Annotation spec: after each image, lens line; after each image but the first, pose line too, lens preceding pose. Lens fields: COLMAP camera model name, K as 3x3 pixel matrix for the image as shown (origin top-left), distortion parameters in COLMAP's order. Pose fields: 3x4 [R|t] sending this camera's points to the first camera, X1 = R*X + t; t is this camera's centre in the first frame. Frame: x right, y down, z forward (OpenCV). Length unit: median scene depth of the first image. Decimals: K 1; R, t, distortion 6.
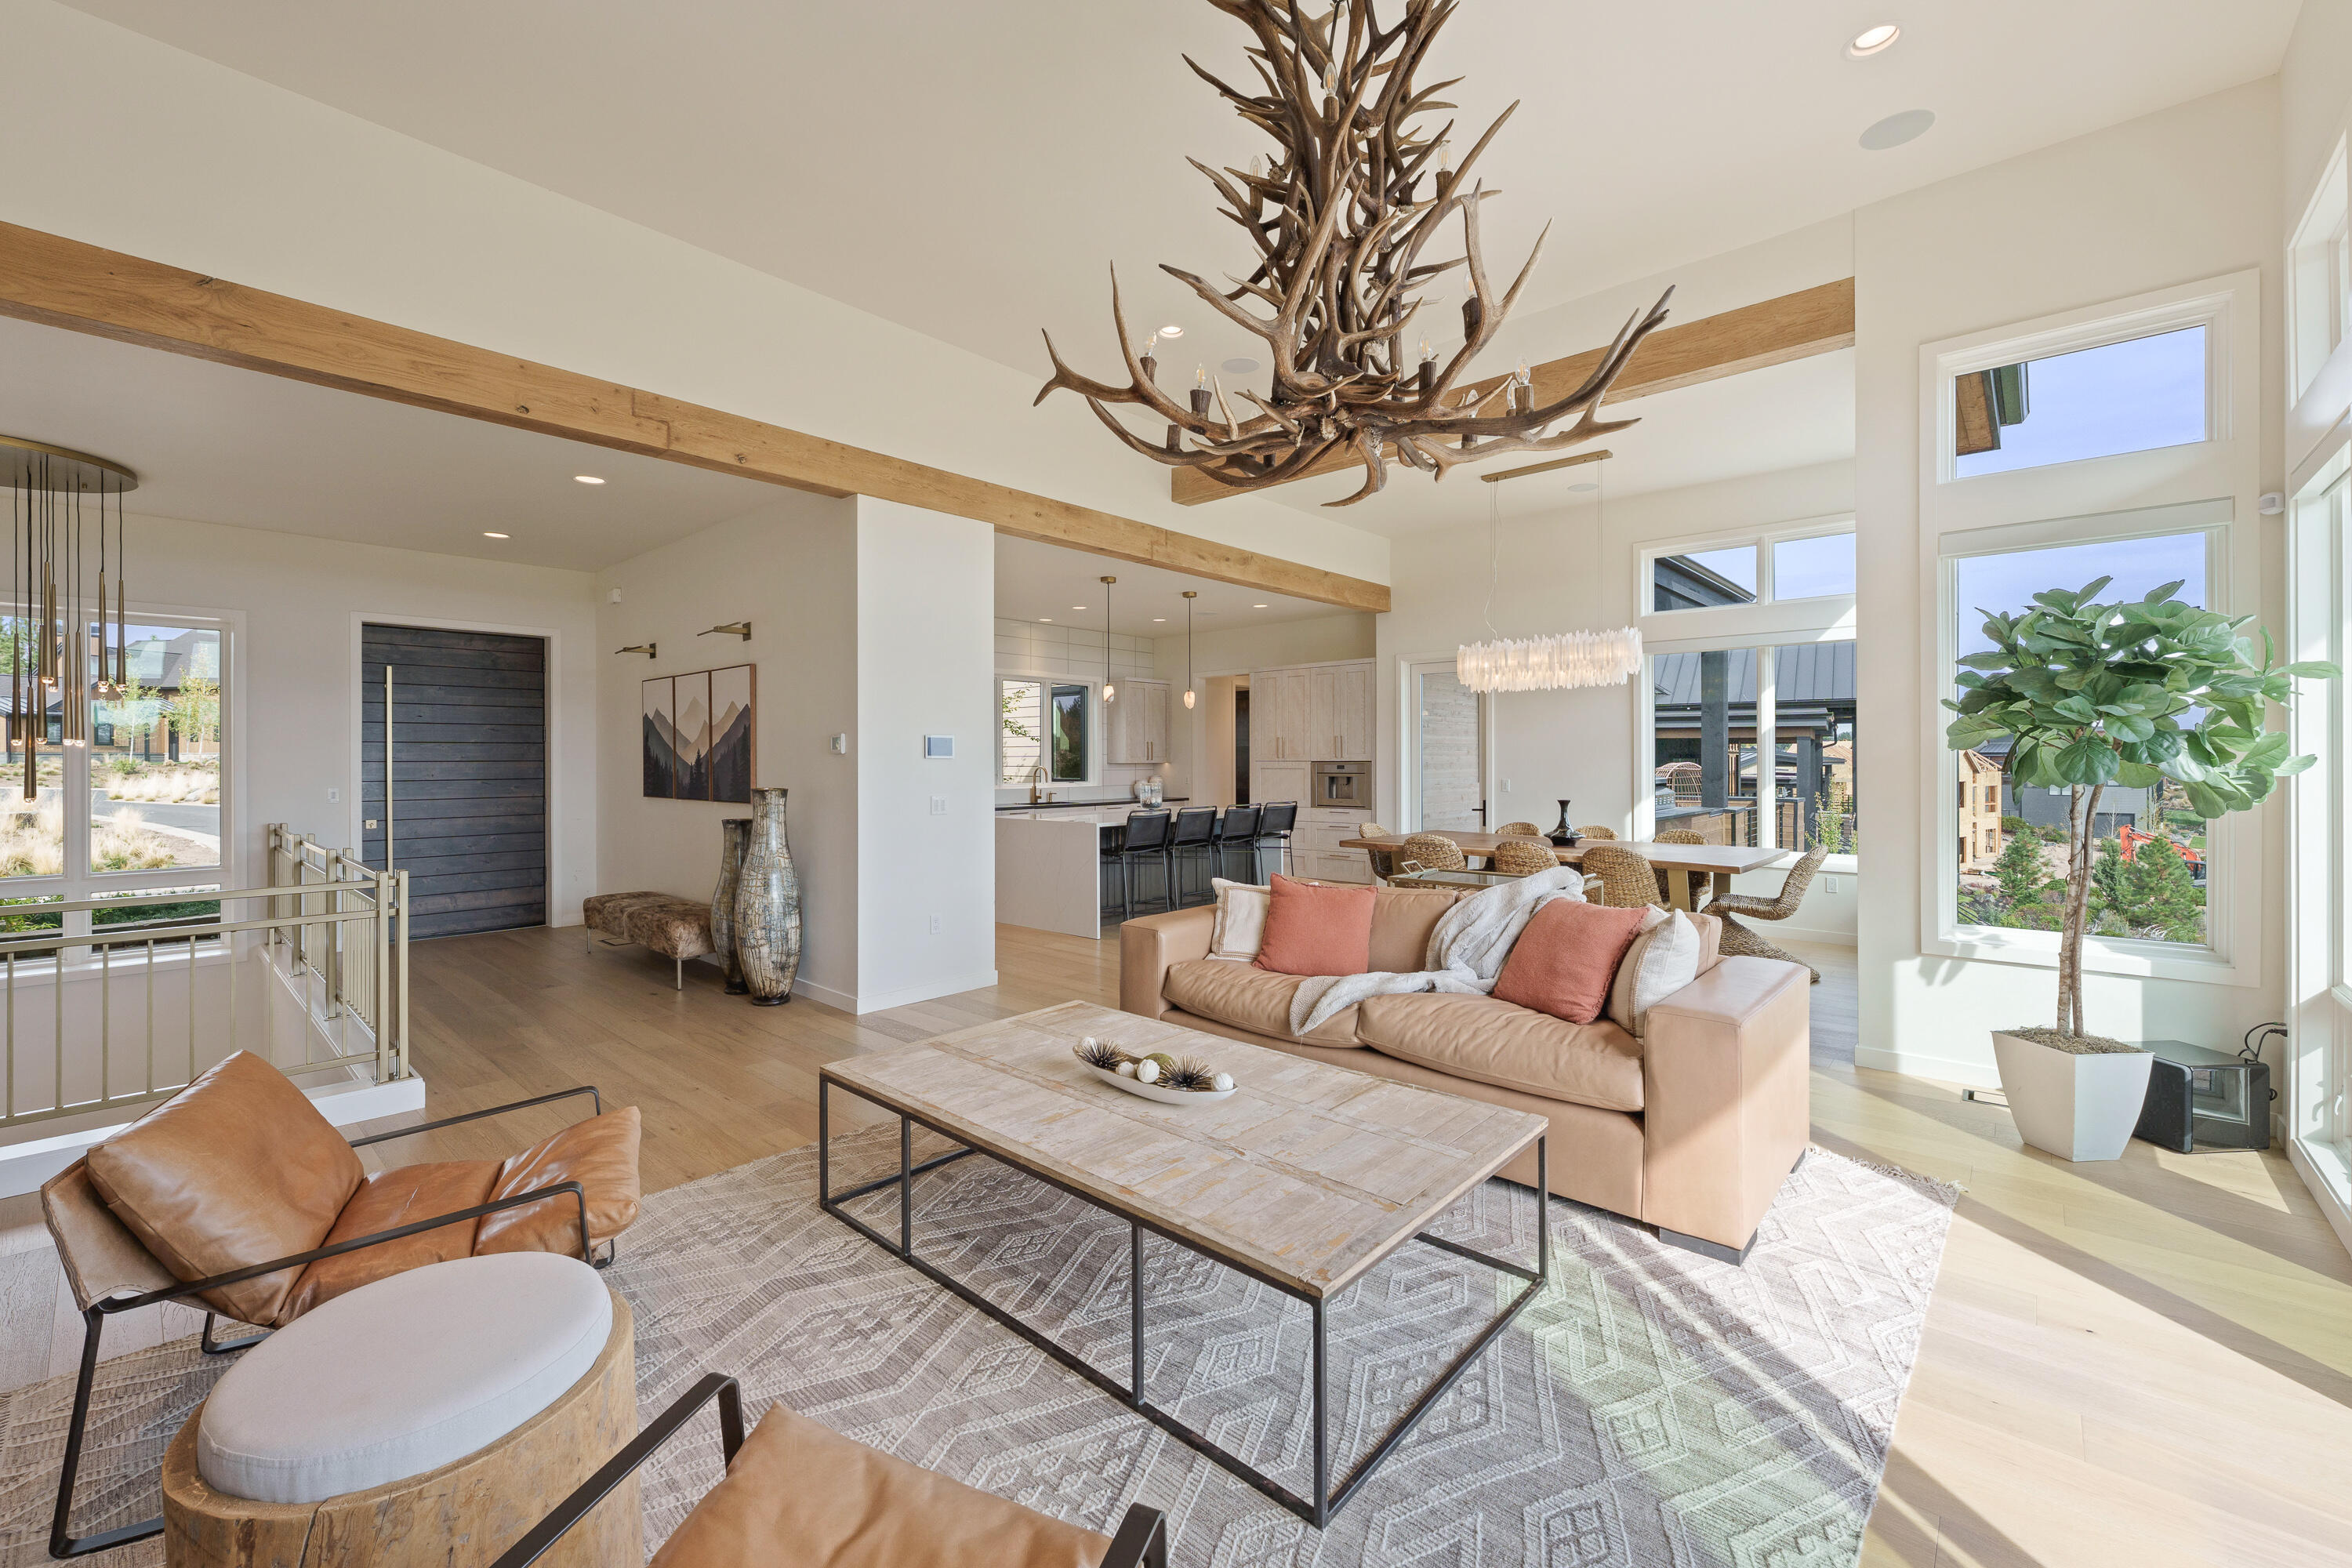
lens RADIAL K [[945.7, 0, 1169.6], [0, 945.7, 767.0], [0, 0, 1]] dist [-0.004682, -0.000089]
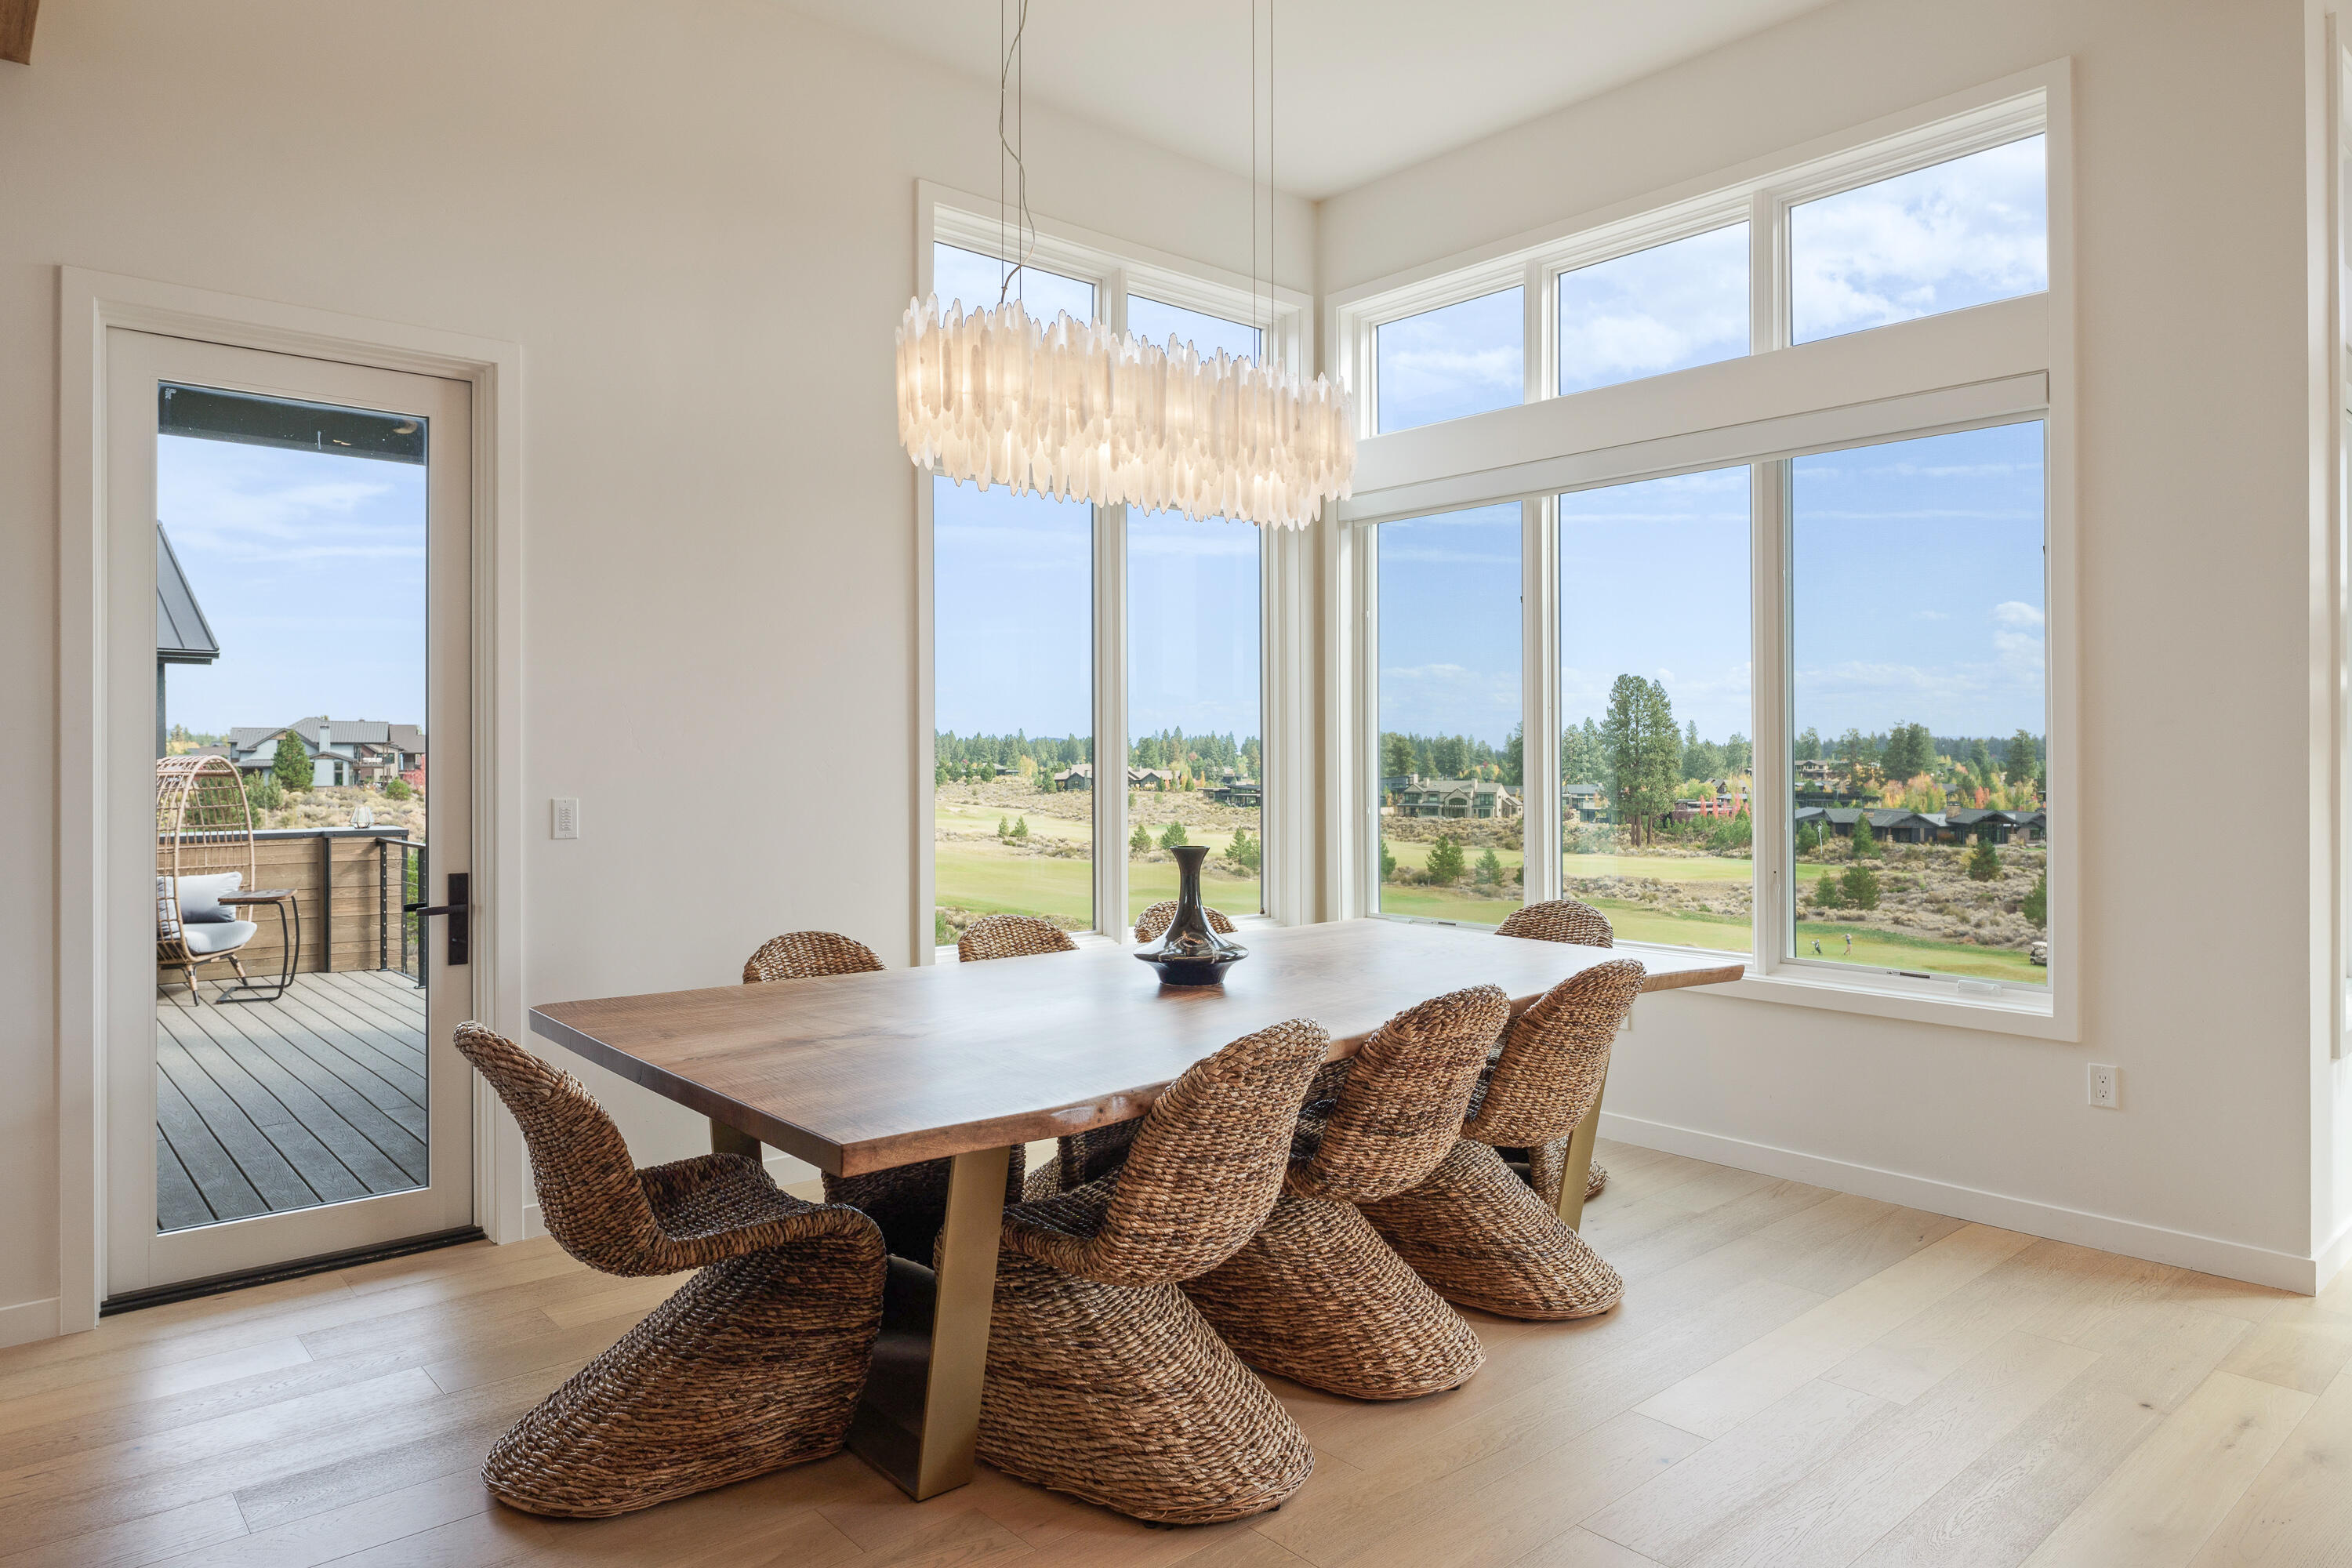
lens RADIAL K [[1442.1, 0, 1181.9], [0, 1442.1, 749.0], [0, 0, 1]] dist [-0.014409, 0.002027]
pose [[0.115117, 0.007203, 0.993326, -0.229730], [0.009825, 0.999917, -0.008389, 0.008819], [-0.993303, 0.010725, 0.115037, 2.251042]]
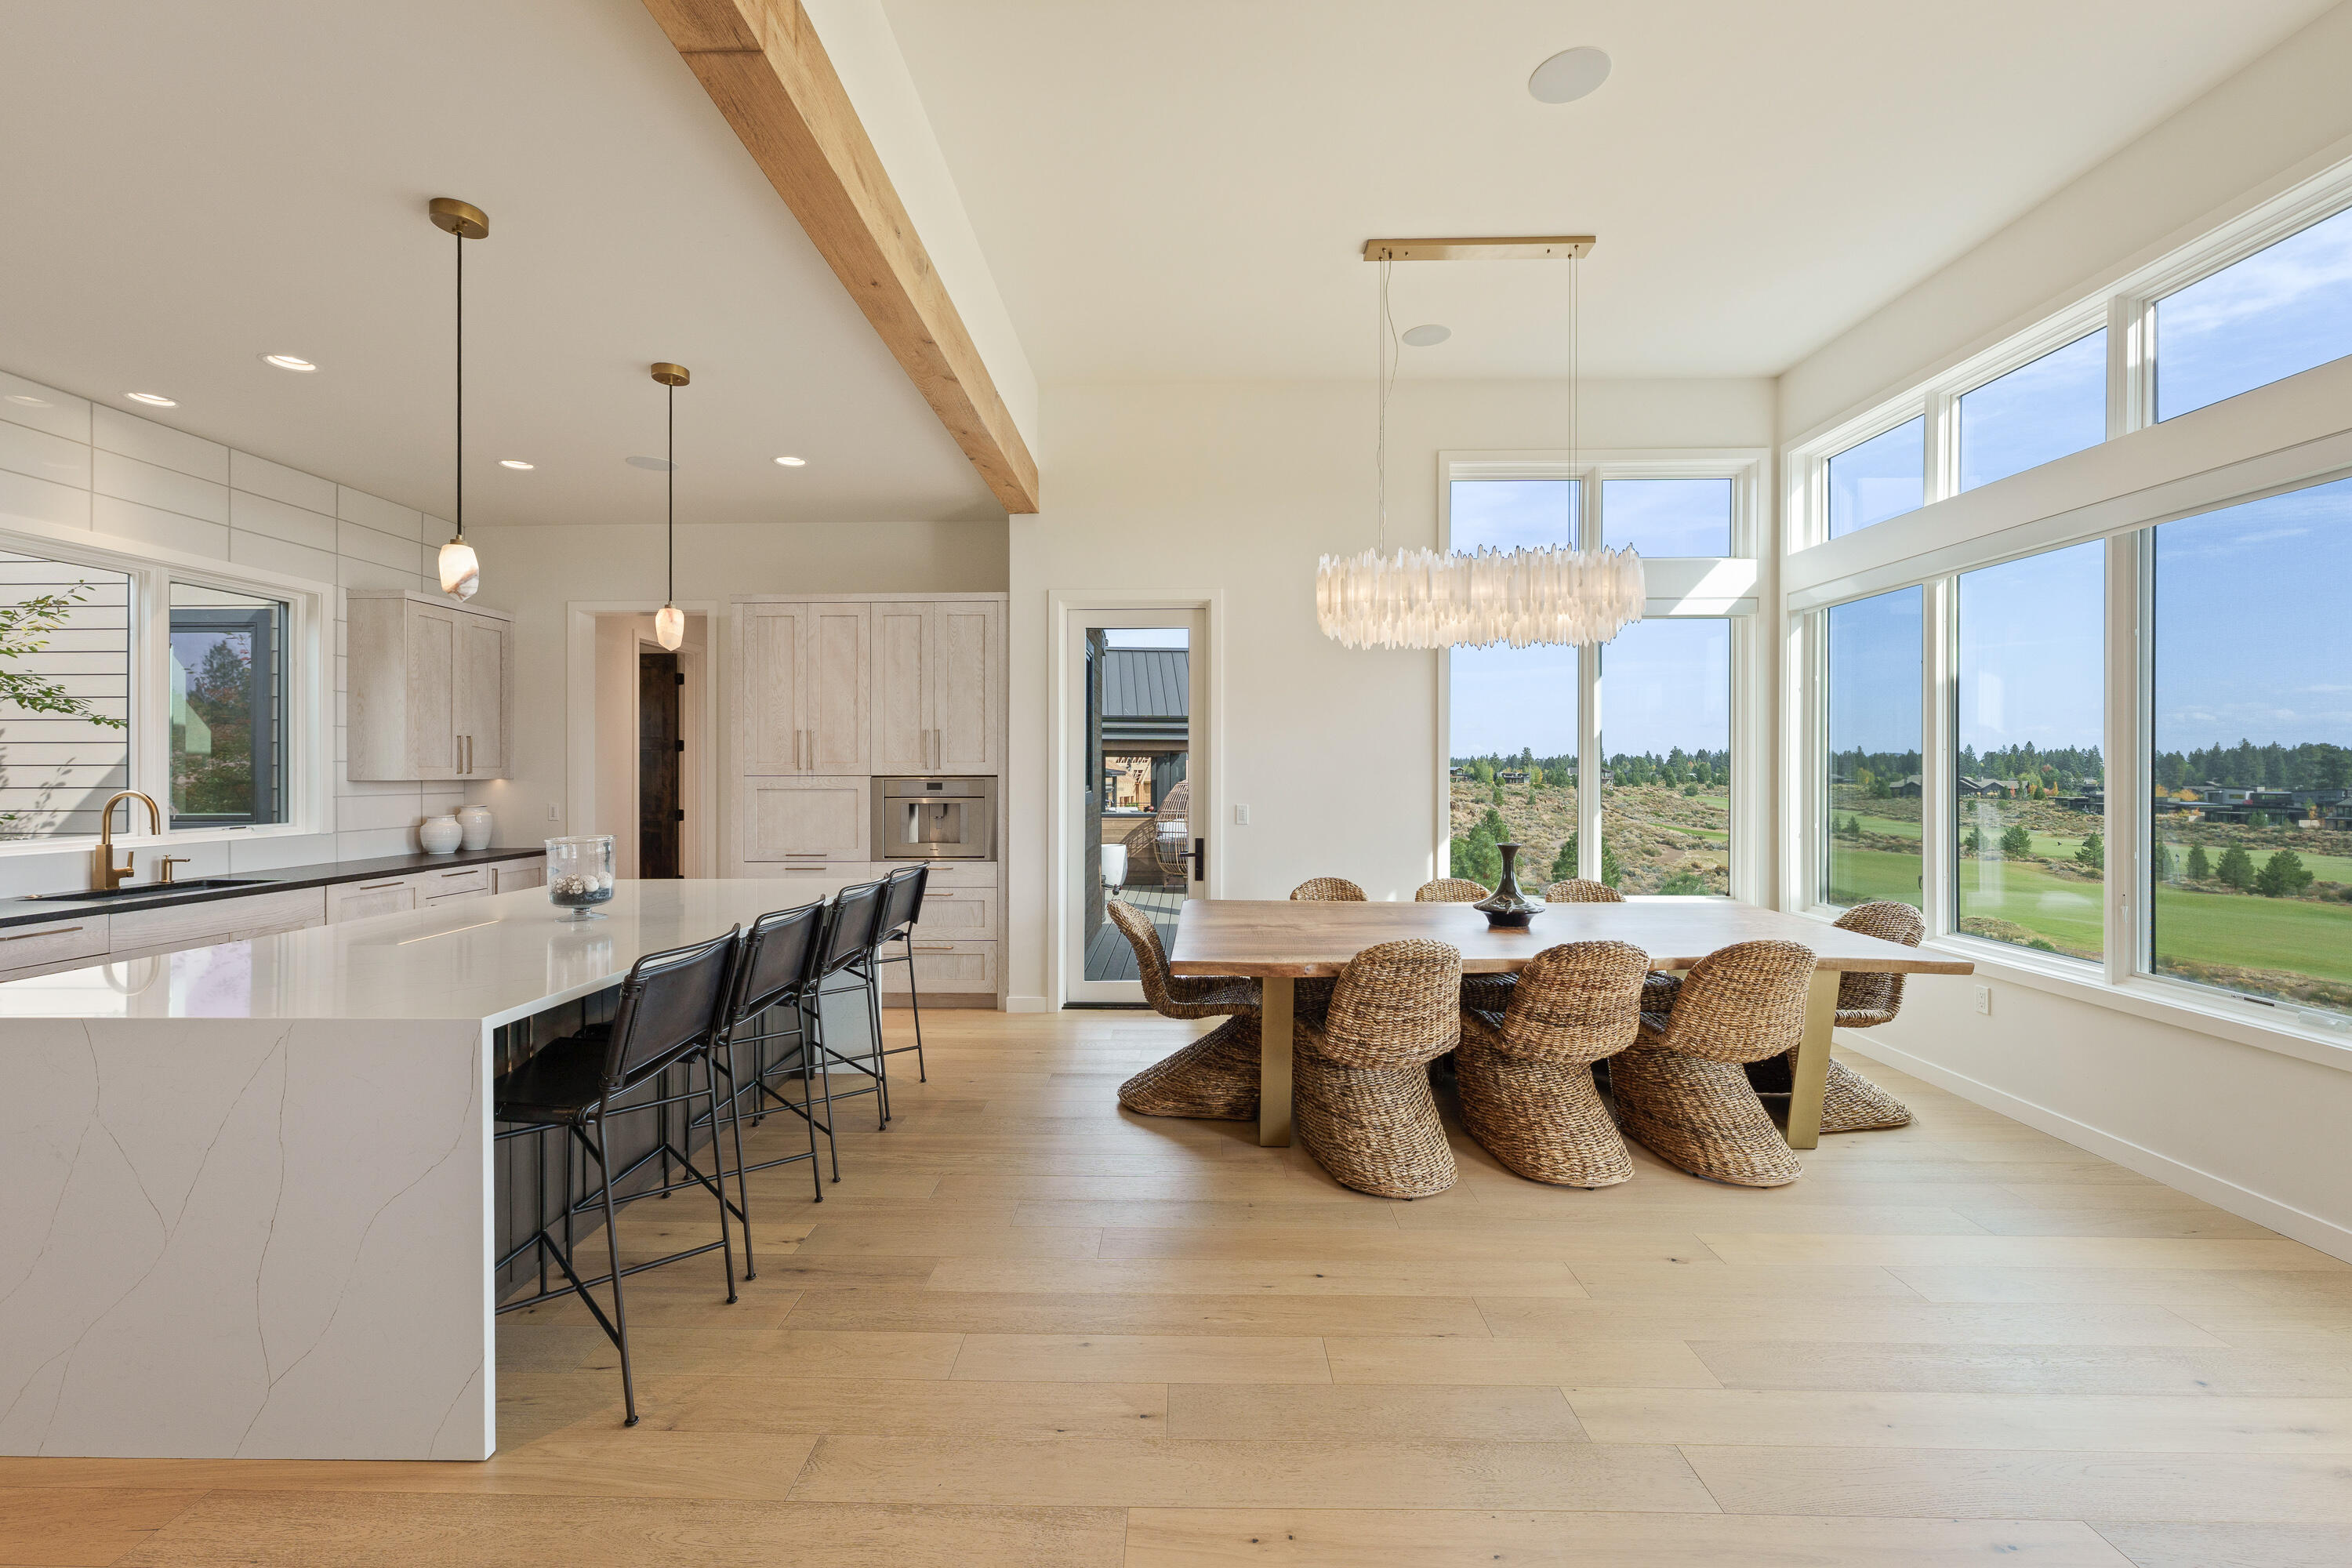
lens RADIAL K [[945.7, 0, 1171.9], [0, 945.7, 771.3], [0, 0, 1]] dist [-0.004682, -0.000089]
pose [[0.756108, 0.000055, 0.654446, -0.256605], [0.004531, 0.999976, -0.005318, -0.017159], [-0.654431, 0.006986, 0.756090, 1.678640]]
